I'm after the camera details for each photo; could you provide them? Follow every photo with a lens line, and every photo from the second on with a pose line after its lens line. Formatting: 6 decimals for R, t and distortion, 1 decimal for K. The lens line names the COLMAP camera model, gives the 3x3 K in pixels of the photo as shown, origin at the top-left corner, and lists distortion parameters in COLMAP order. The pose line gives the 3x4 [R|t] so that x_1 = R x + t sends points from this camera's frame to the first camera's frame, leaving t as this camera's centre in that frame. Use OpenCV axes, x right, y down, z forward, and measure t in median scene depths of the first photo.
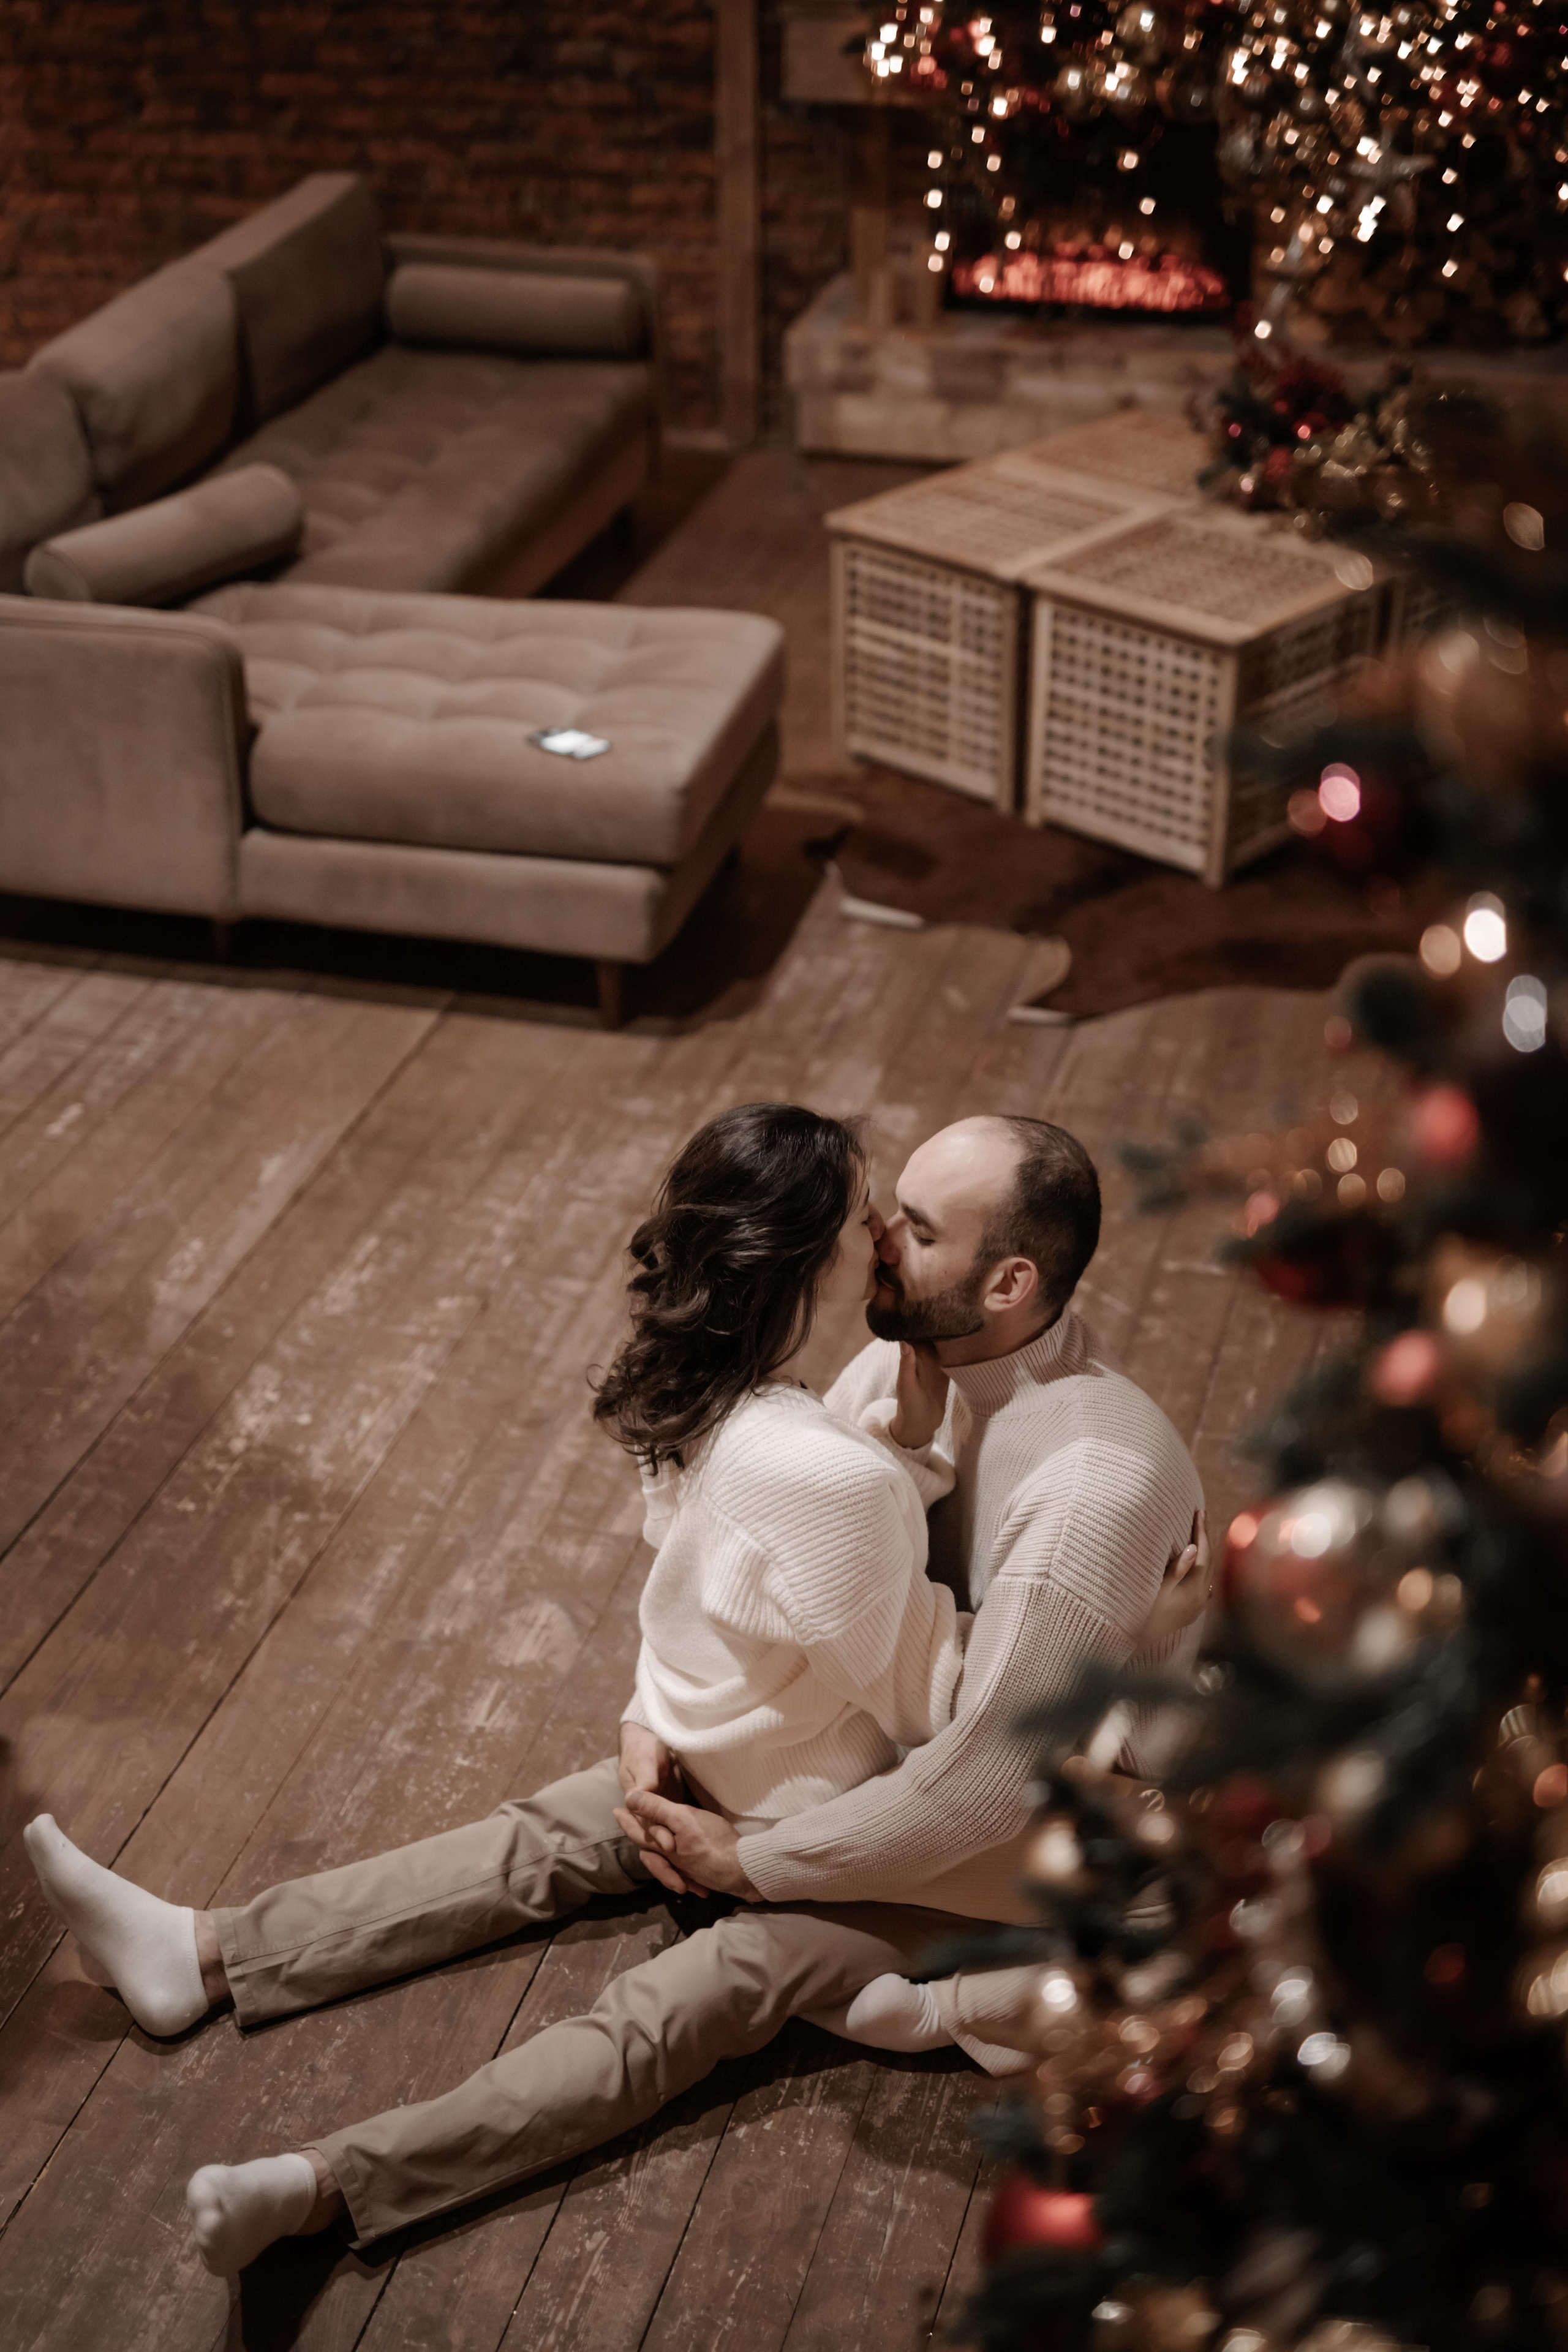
lens RADIAL K [[3306.2, 0, 784.0], [0, 3306.2, 1176.0], [0, 0, 1]] dist [-0.020486, -0.027794]
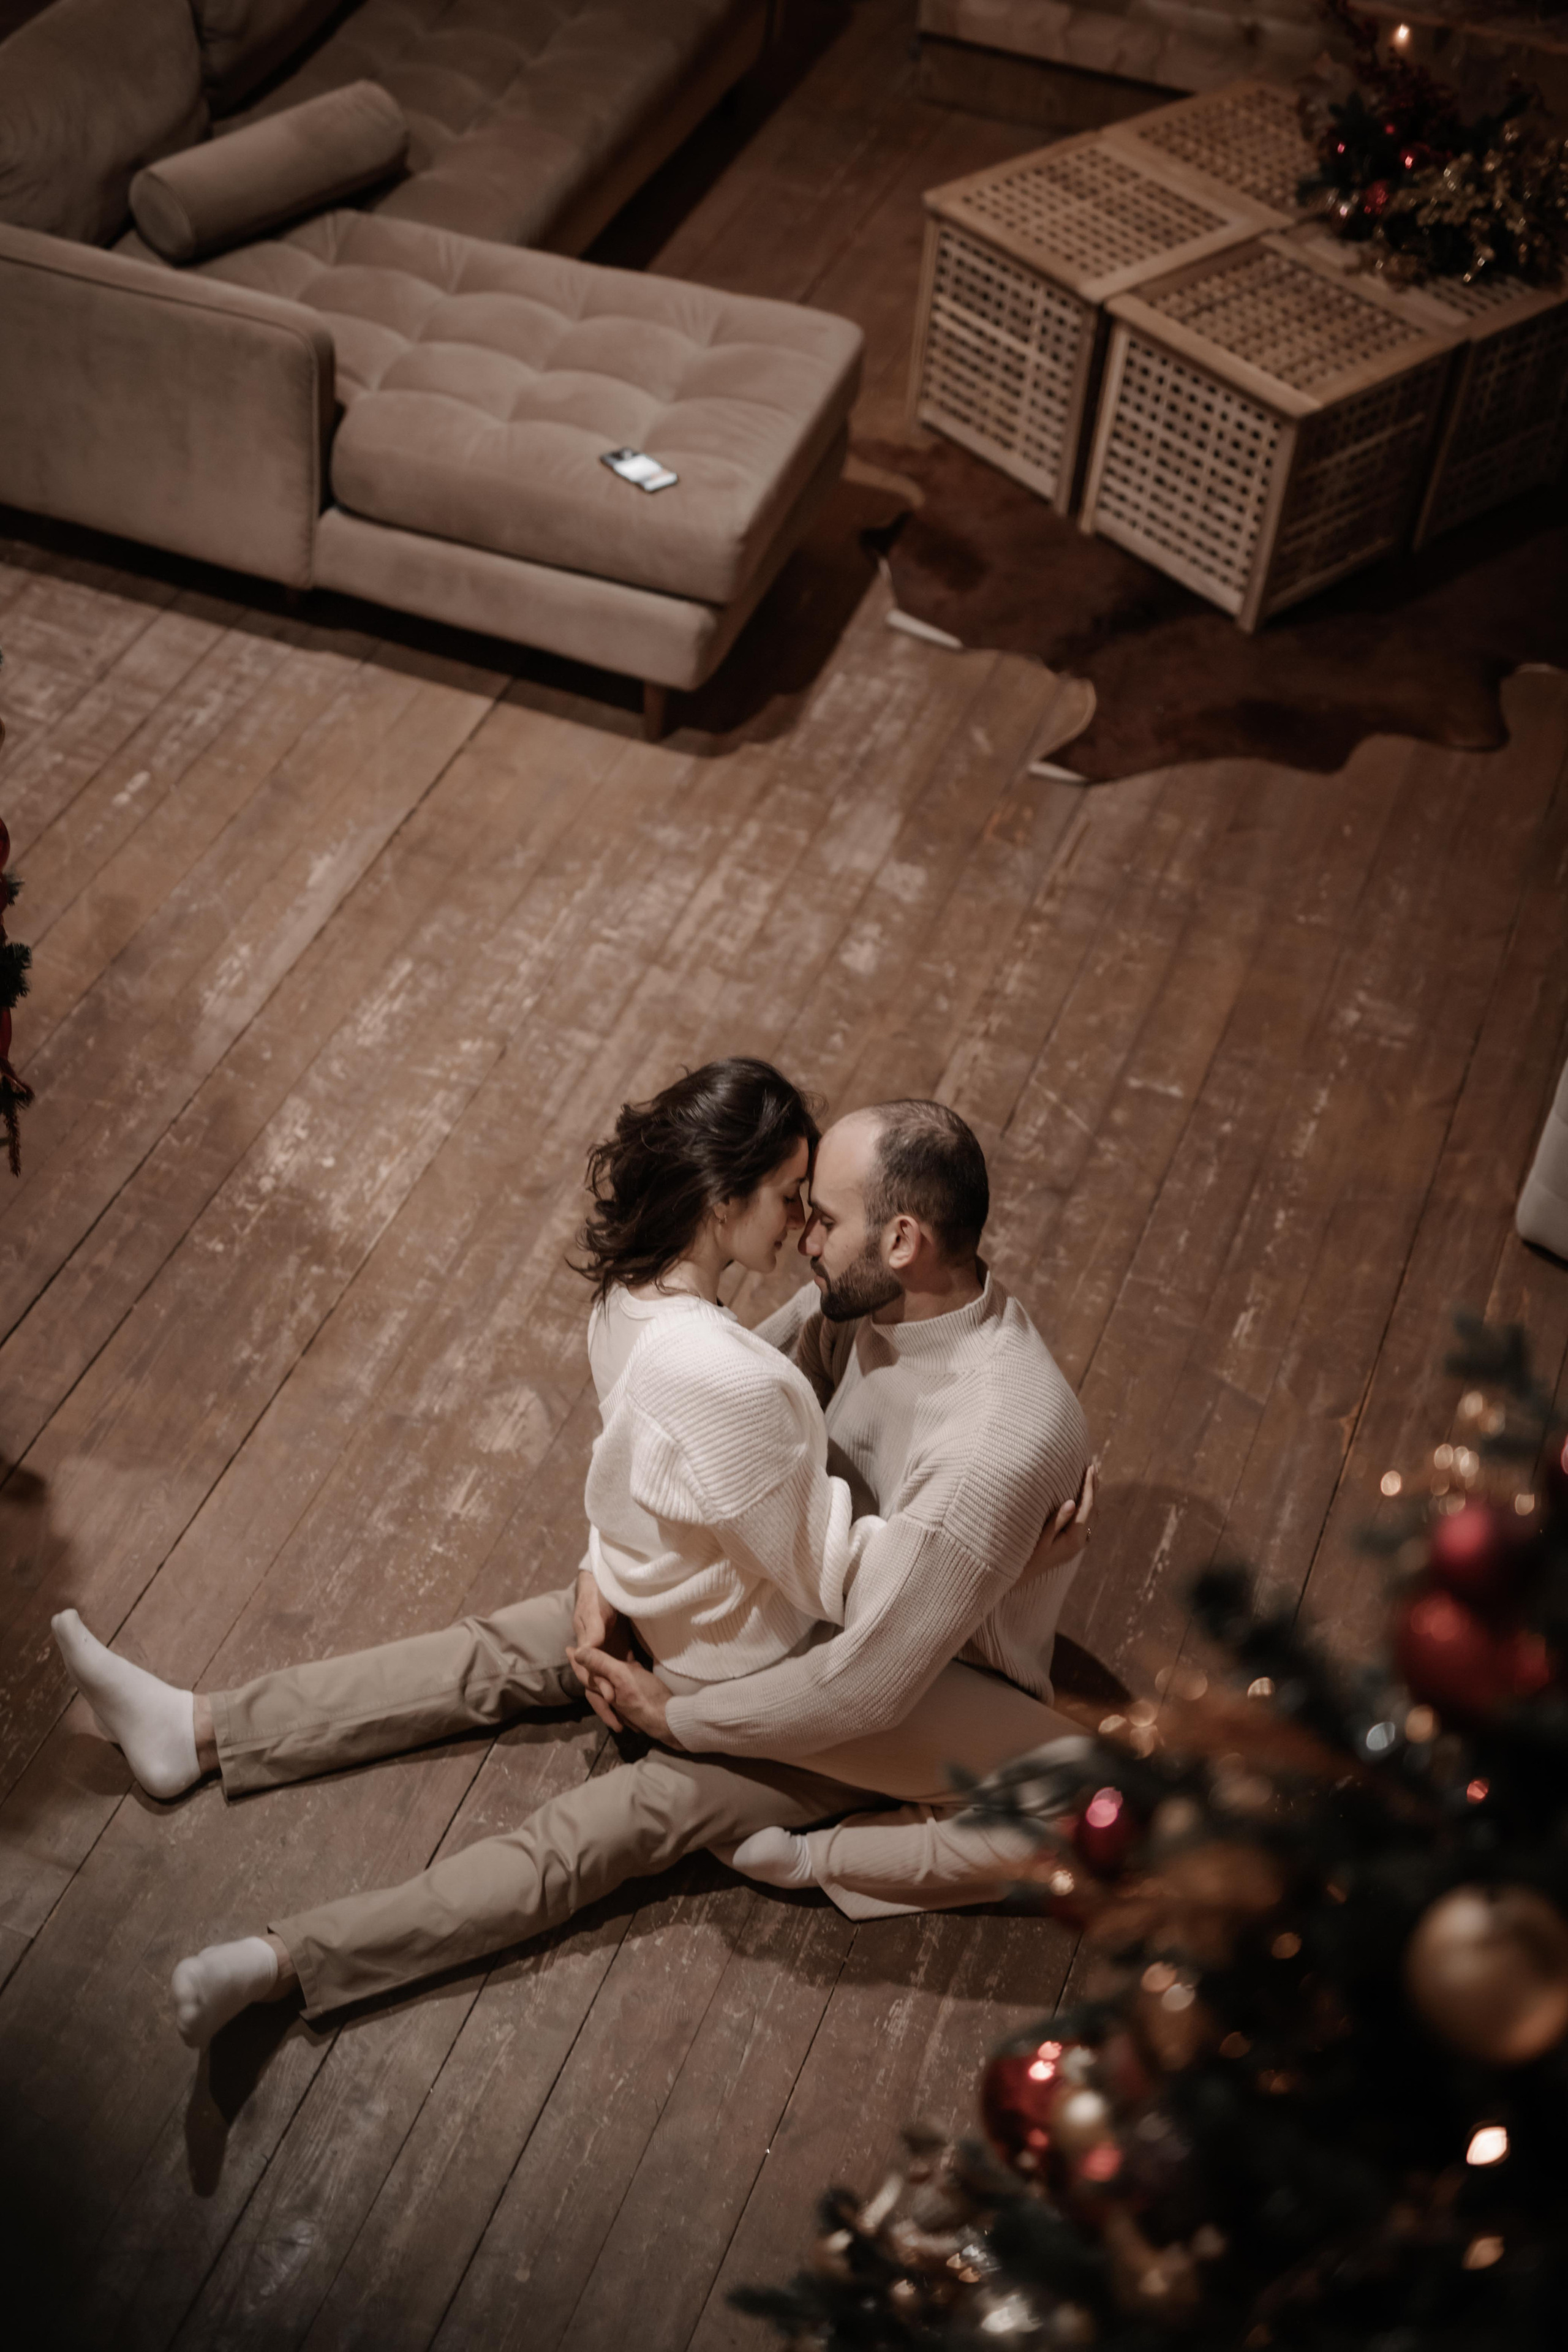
lens RADIAL K [[3306.2, 0, 784.0], [0, 3306.2, 1176.0], [0, 0, 1]] dist [-0.020486, -0.027794]
pose [[0.993092, 0.117277, 0.003715, 0.002198], [-0.114681, 0.963445, 0.242120, -0.183044], [0.024816, -0.240873, 0.970239, -0.061041]]
